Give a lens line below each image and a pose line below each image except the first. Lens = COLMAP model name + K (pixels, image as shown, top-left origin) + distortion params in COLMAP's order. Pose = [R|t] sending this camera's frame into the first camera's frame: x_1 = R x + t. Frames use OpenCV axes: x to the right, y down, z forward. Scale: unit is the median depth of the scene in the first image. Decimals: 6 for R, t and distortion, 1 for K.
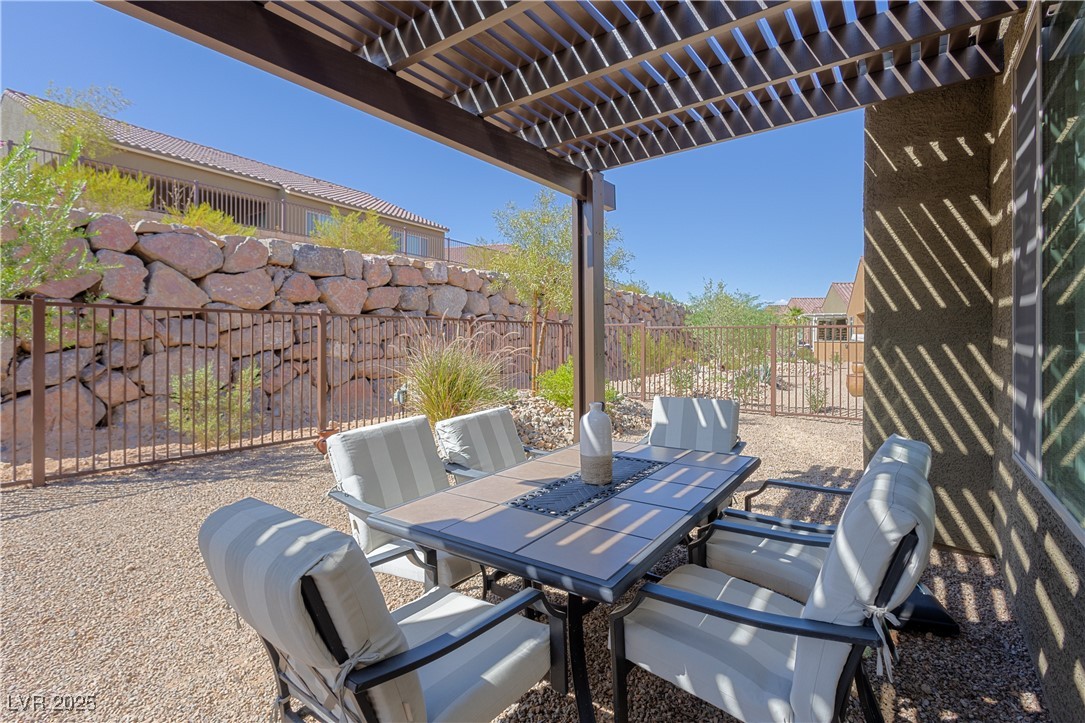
lens RADIAL K [[506.0, 0, 544.7], [0, 506.0, 340.2], [0, 0, 1]] dist [0.001052, 0.000269]
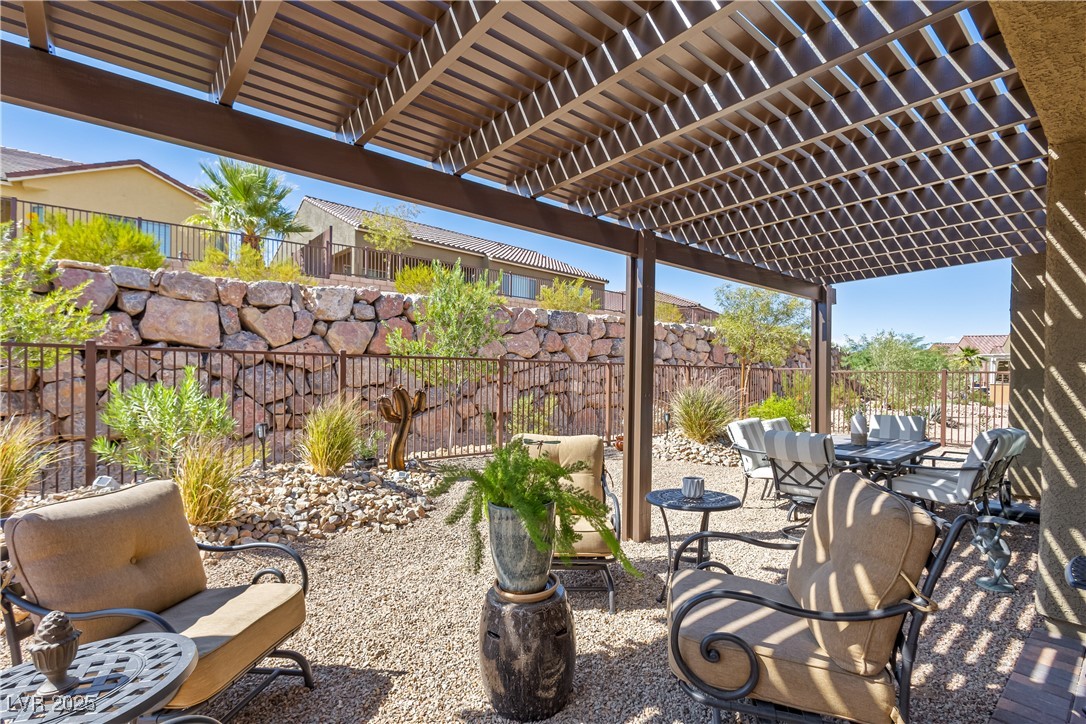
lens RADIAL K [[496.2, 0, 544.1], [0, 496.2, 377.8], [0, 0, 1]] dist [-0.005579, -0.000037]
pose [[0.968908, 0.010329, -0.247206, -0.163253], [-0.010634, 0.999943, 0.000102, -0.003621], [0.247193, 0.002530, 0.968963, -0.341452]]
